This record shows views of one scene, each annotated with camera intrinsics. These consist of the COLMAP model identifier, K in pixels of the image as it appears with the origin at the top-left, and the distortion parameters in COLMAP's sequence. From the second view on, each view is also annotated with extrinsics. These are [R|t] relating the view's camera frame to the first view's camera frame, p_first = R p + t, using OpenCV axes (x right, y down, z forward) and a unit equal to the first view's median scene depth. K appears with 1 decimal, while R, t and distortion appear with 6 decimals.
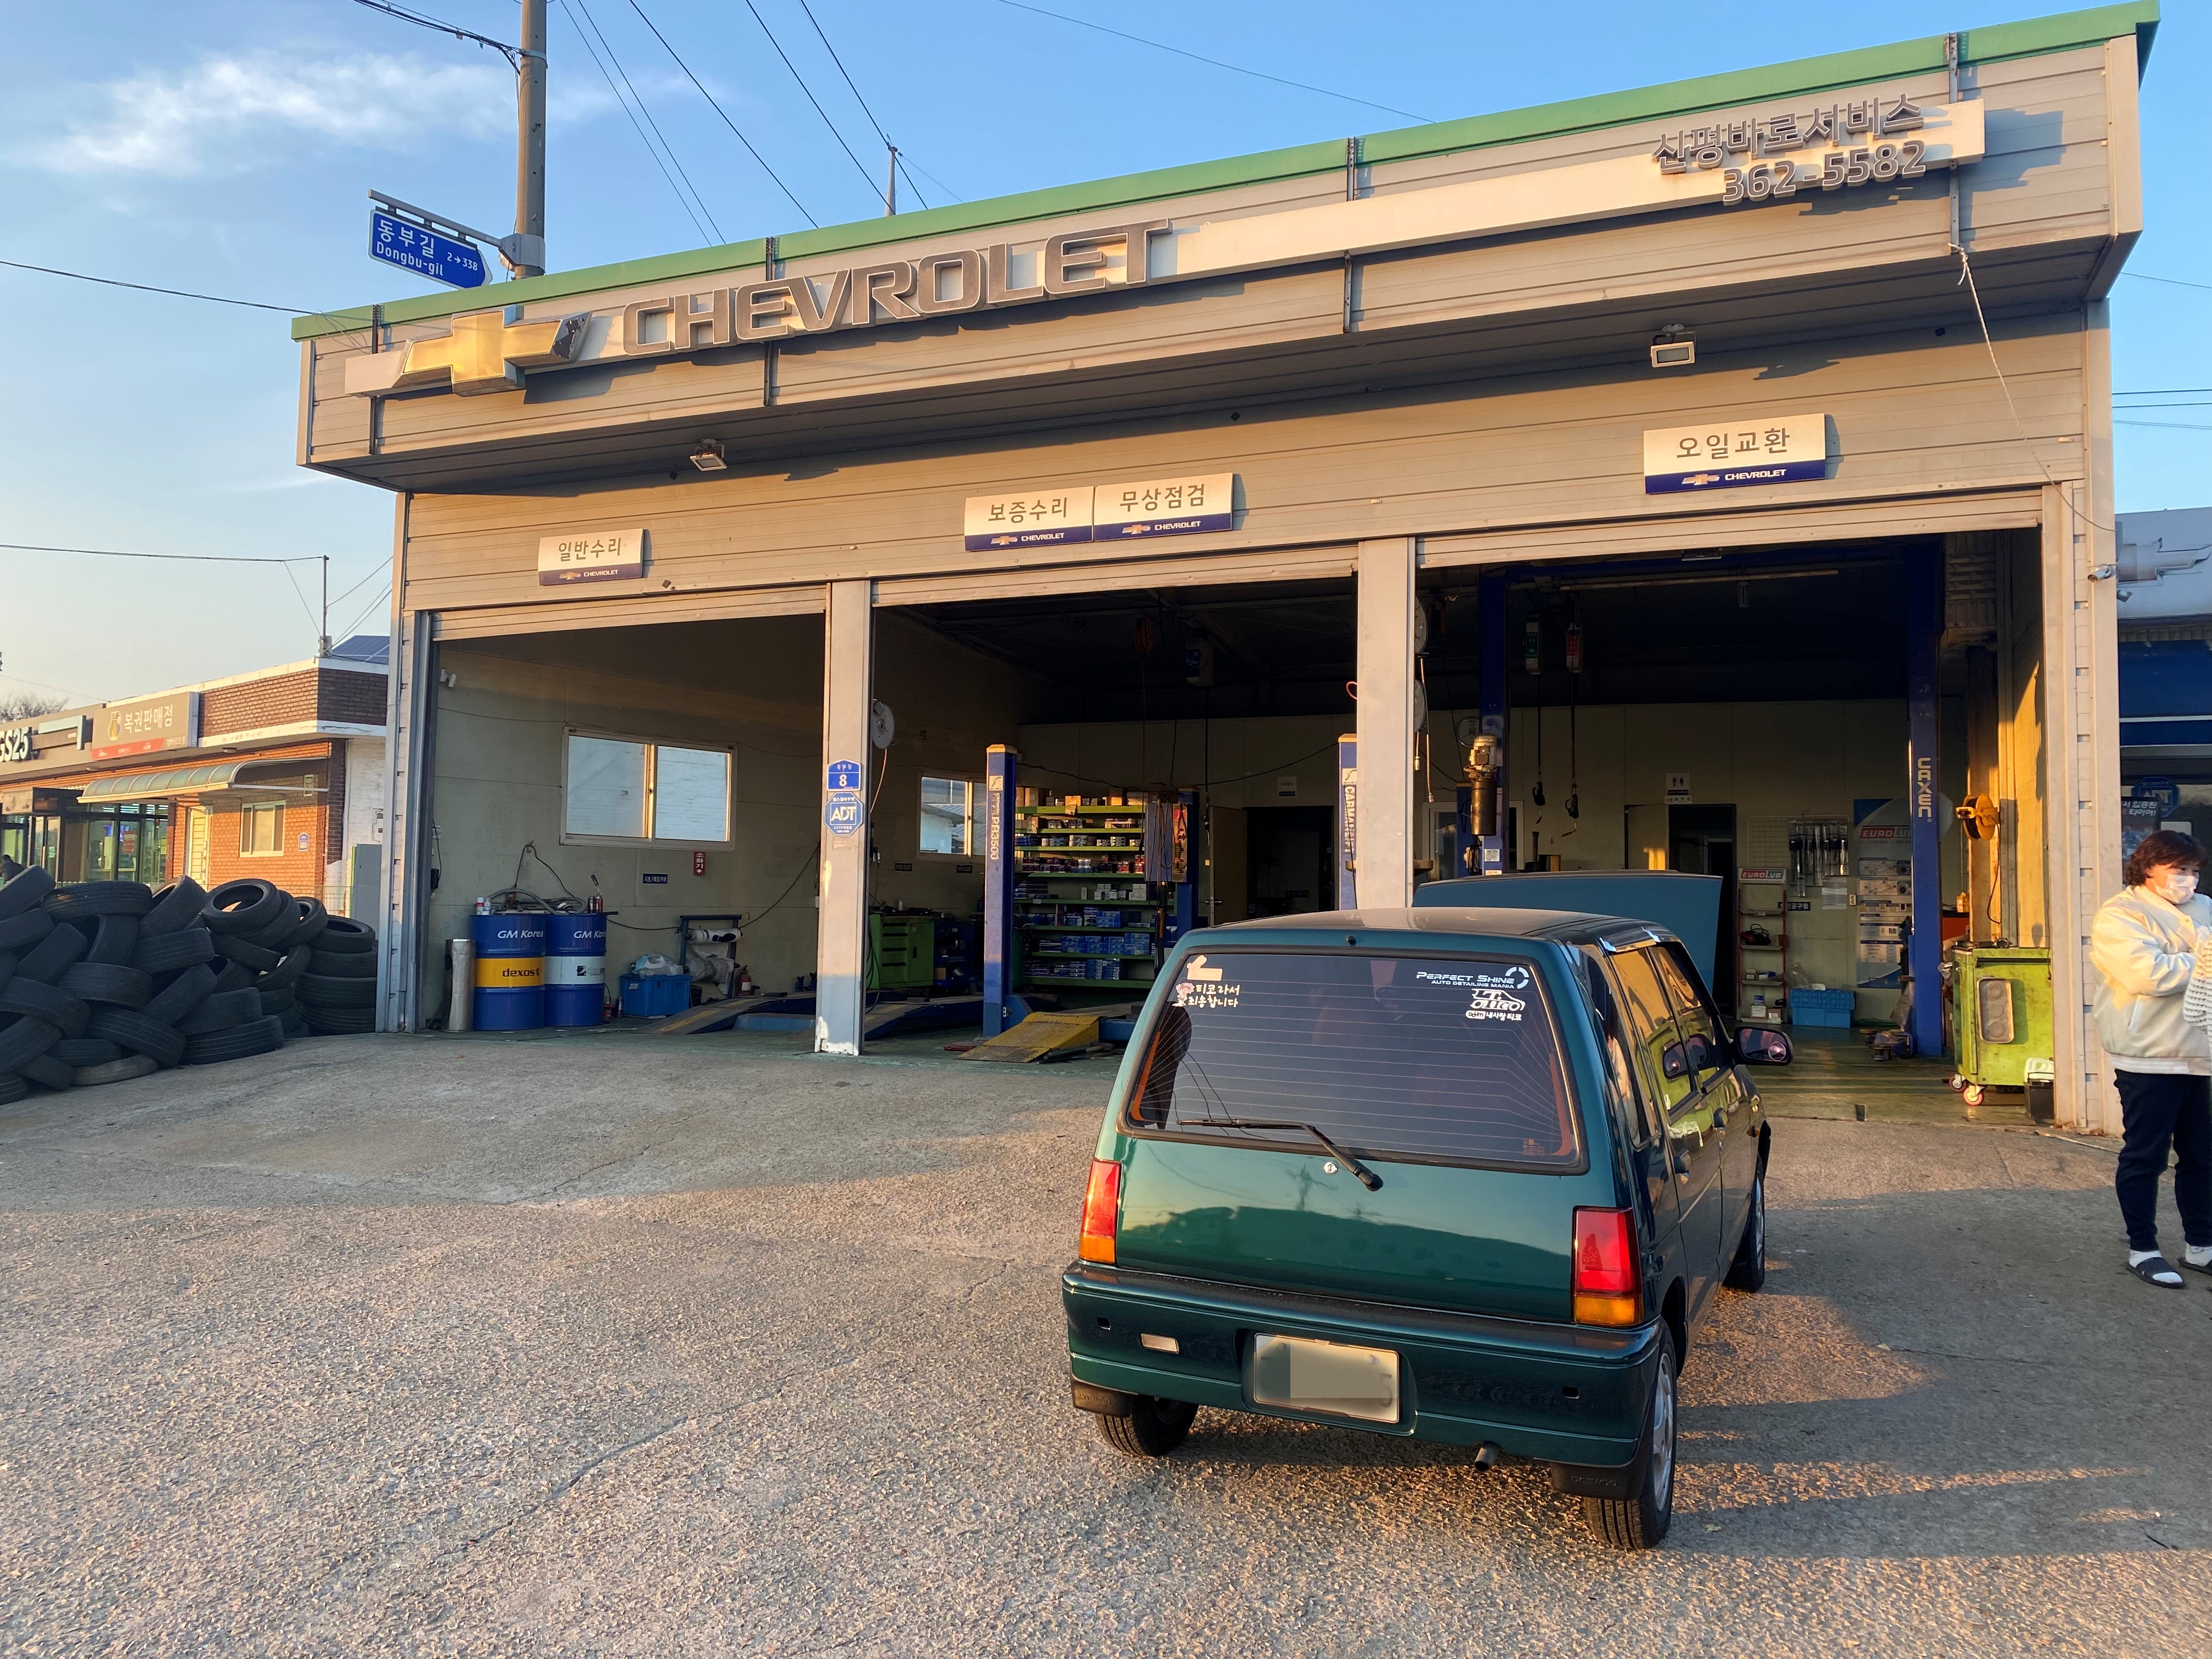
lens RADIAL K [[1569.1, 0, 1106.0], [0, 1569.1, 829.5], [0, 0, 1]] dist [-0.023004, -0.000606]
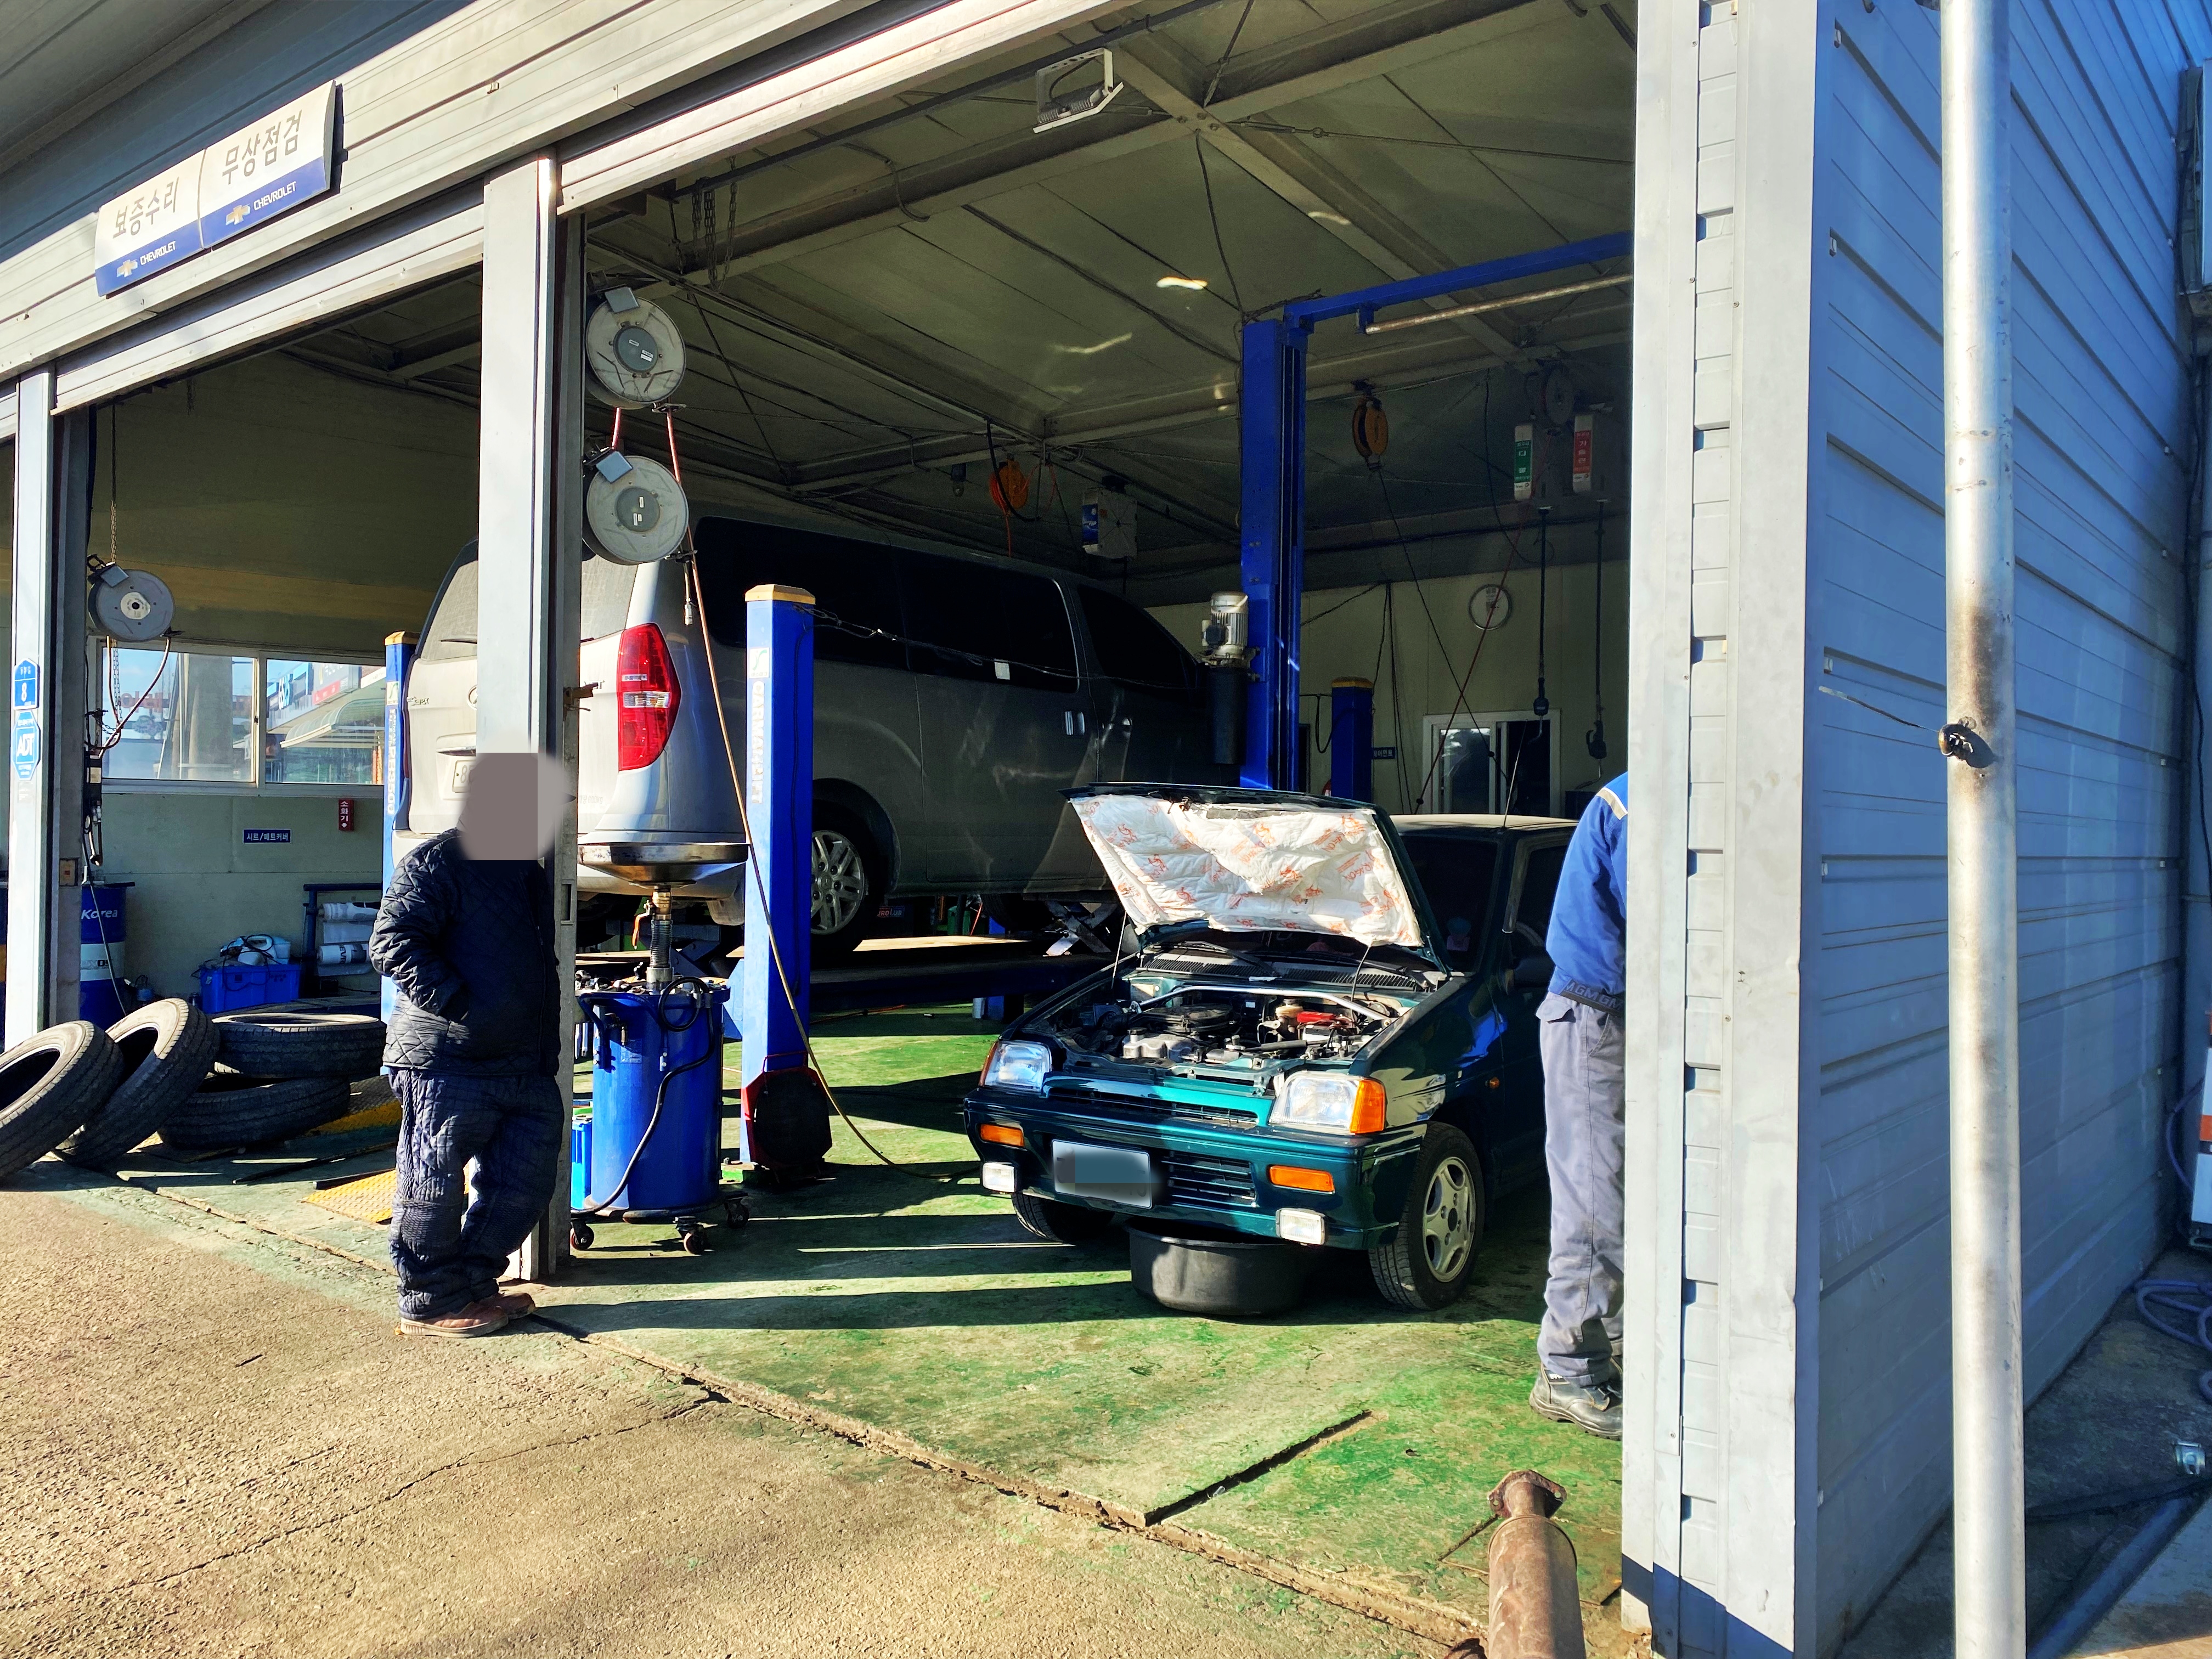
lens RADIAL K [[1688.3, 0, 1106.0], [0, 1688.3, 829.5], [0, 0, 1]] dist [0.035852, -0.001858]
pose [[0.964320, 0.001015, -0.264739, 0.544464], [0.008474, 0.999362, 0.034698, 0.006695], [0.264605, -0.035704, 0.963696, 0.563858]]
